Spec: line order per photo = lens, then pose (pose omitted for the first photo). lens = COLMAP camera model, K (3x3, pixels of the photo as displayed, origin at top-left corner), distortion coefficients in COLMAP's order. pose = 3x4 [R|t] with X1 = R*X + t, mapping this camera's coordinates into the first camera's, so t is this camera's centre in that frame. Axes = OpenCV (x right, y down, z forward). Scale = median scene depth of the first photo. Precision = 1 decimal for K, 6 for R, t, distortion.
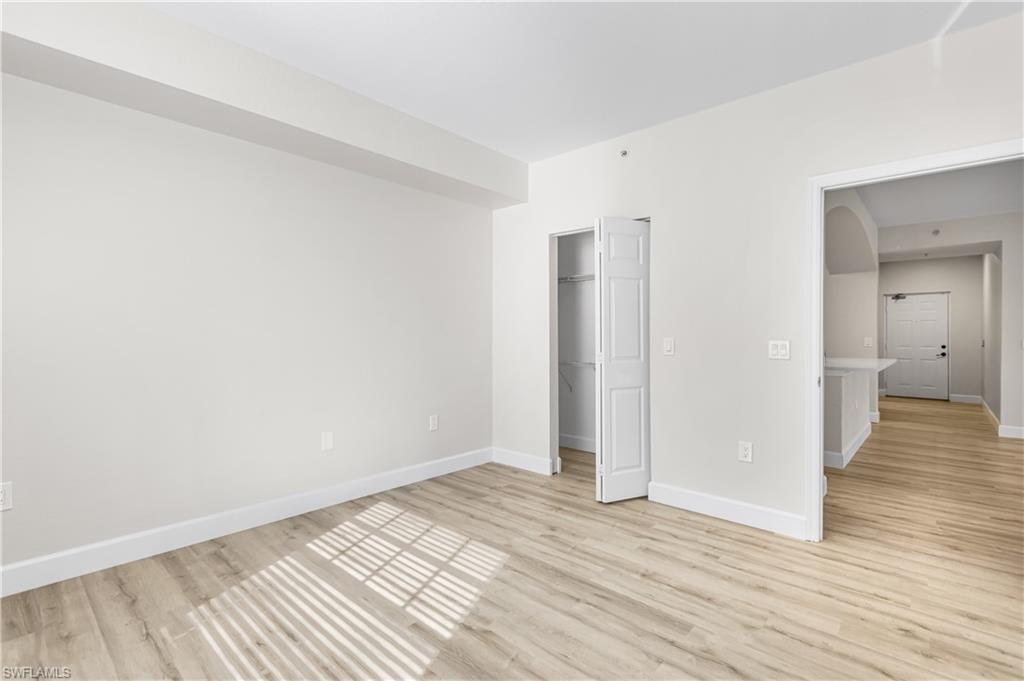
lens RADIAL K [[478.8, 0, 513.2], [0, 478.8, 334.7], [0, 0, 1]] dist [0.003595, 0.000106]
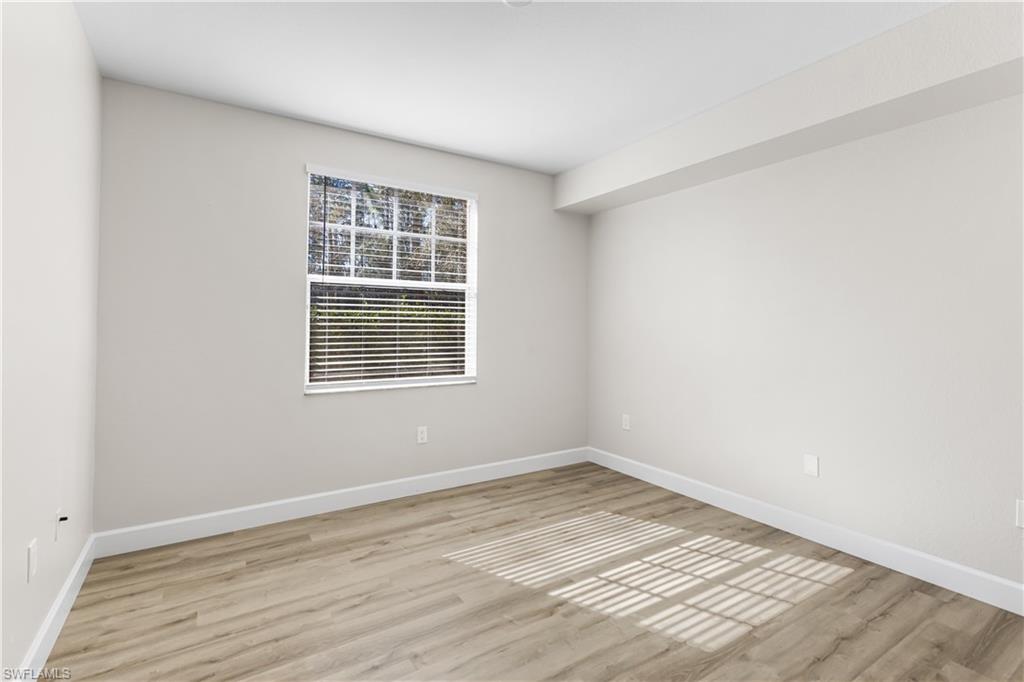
lens RADIAL K [[478.8, 0, 513.2], [0, 478.8, 335.2], [0, 0, 1]] dist [0.003595, 0.000106]
pose [[-0.262392, 0.013197, -0.964871, 0.774900], [-0.008295, 0.999839, 0.015931, -0.038772], [0.964926, 0.012184, -0.262240, 0.884521]]
